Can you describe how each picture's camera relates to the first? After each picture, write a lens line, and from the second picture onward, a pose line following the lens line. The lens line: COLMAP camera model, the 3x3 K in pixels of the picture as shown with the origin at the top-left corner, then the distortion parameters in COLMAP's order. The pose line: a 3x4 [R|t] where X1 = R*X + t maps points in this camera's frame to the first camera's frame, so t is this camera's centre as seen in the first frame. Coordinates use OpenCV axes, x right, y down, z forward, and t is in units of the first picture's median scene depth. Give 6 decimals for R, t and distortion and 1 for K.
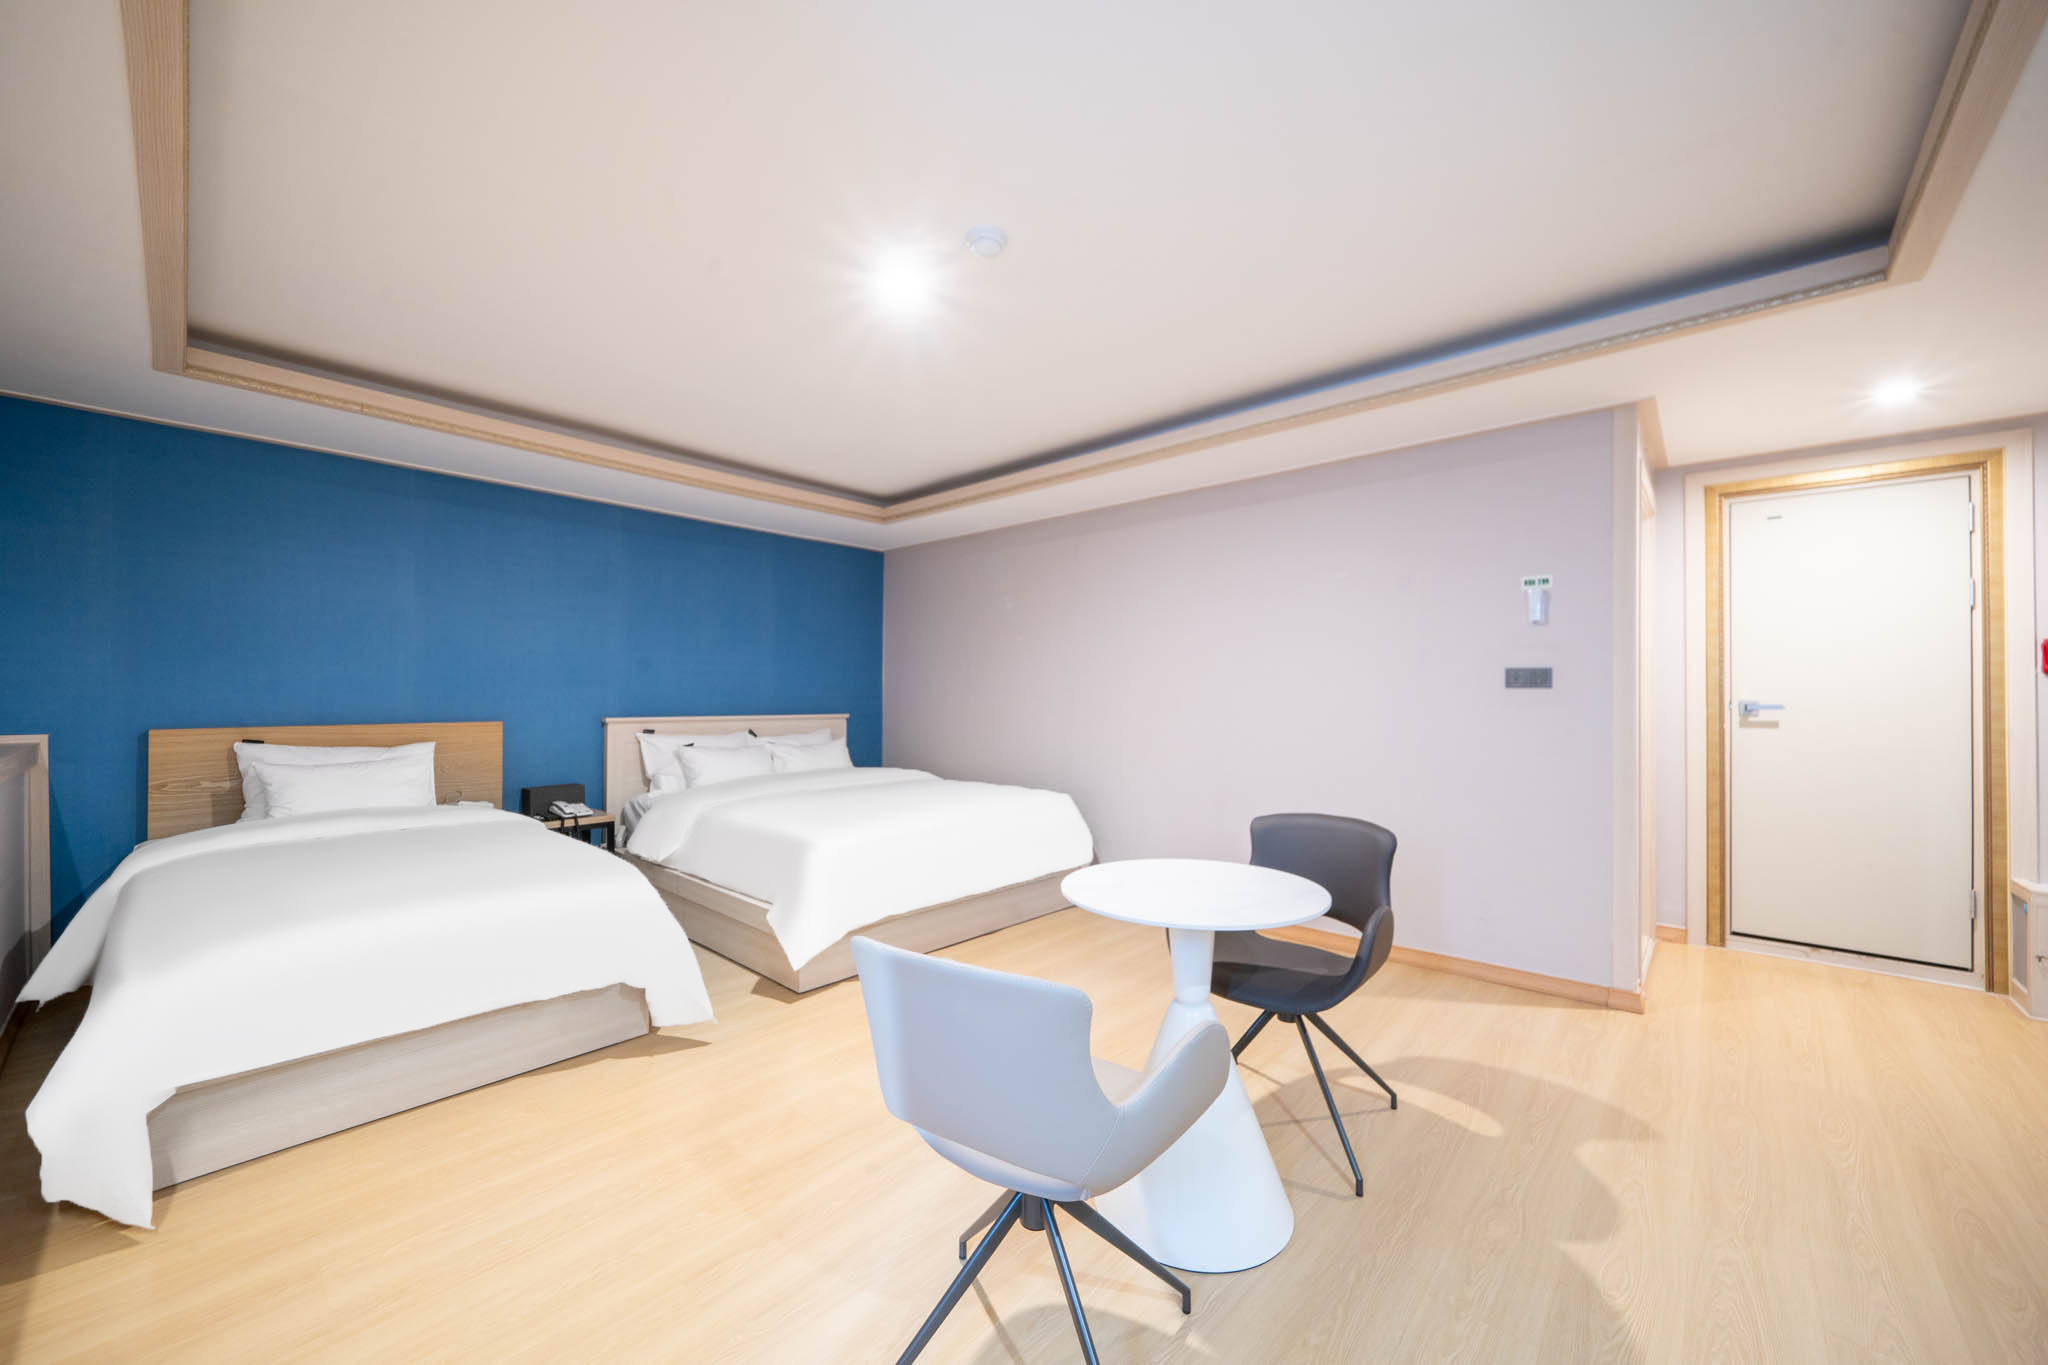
lens RADIAL K [[769.9, 0, 1020.6], [0, 769.9, 685.9], [0, 0, 1]] dist [-0.005757, 0.001174]
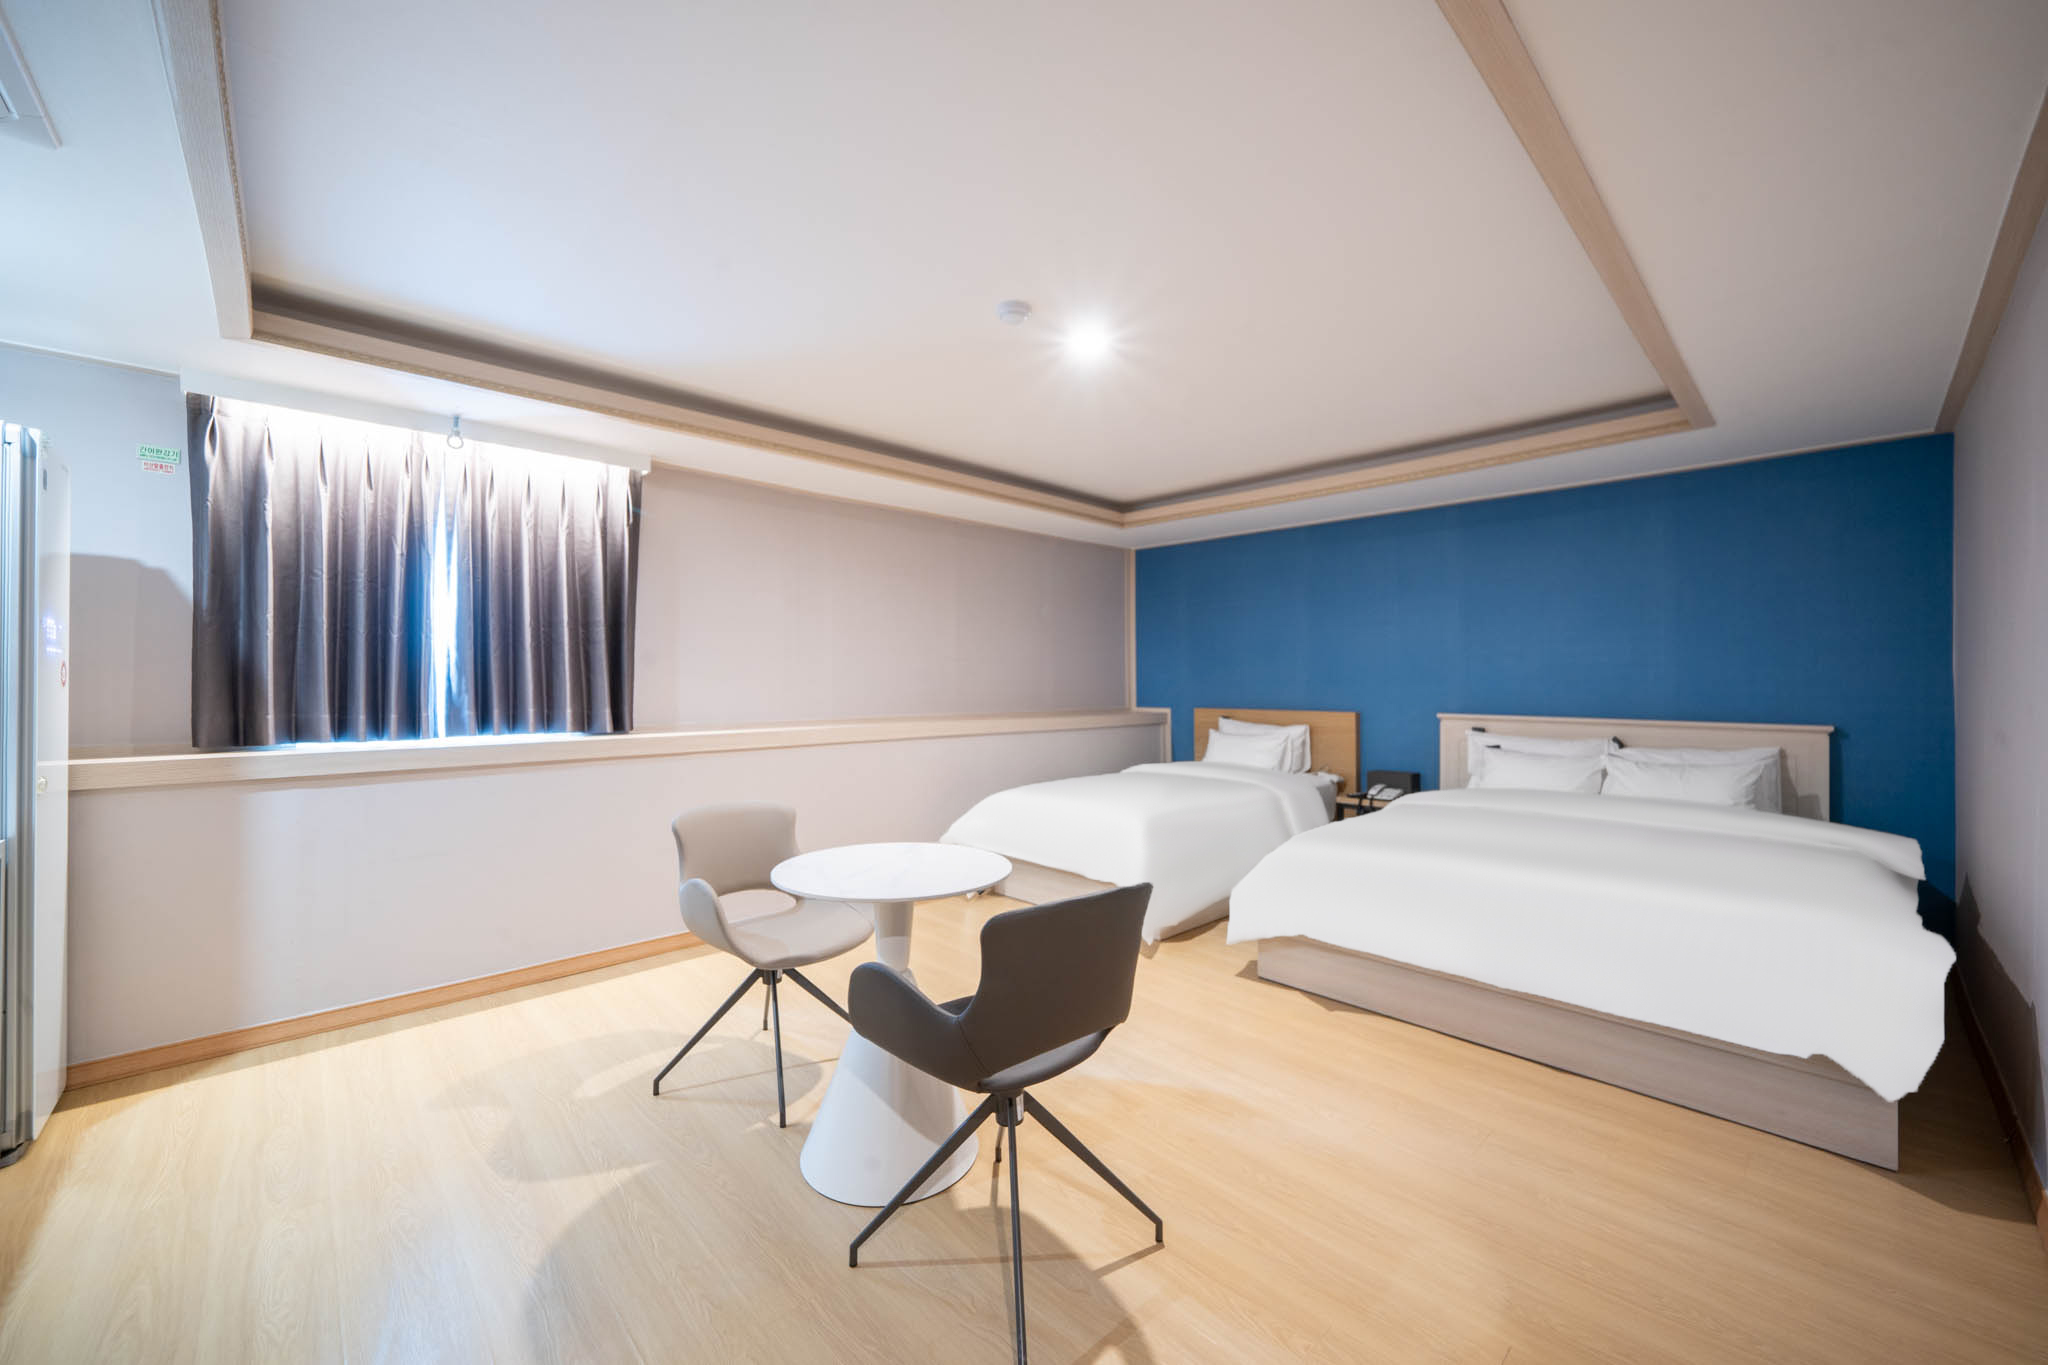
lens RADIAL K [[769.9, 0, 1015.2], [0, 769.9, 688.4], [0, 0, 1]] dist [-0.005757, 0.001174]
pose [[-0.076932, 0.002101, -0.997034, 0.581896], [0.004817, 0.999987, 0.001736, 0.003907], [0.997025, -0.004669, -0.076941, 0.563285]]
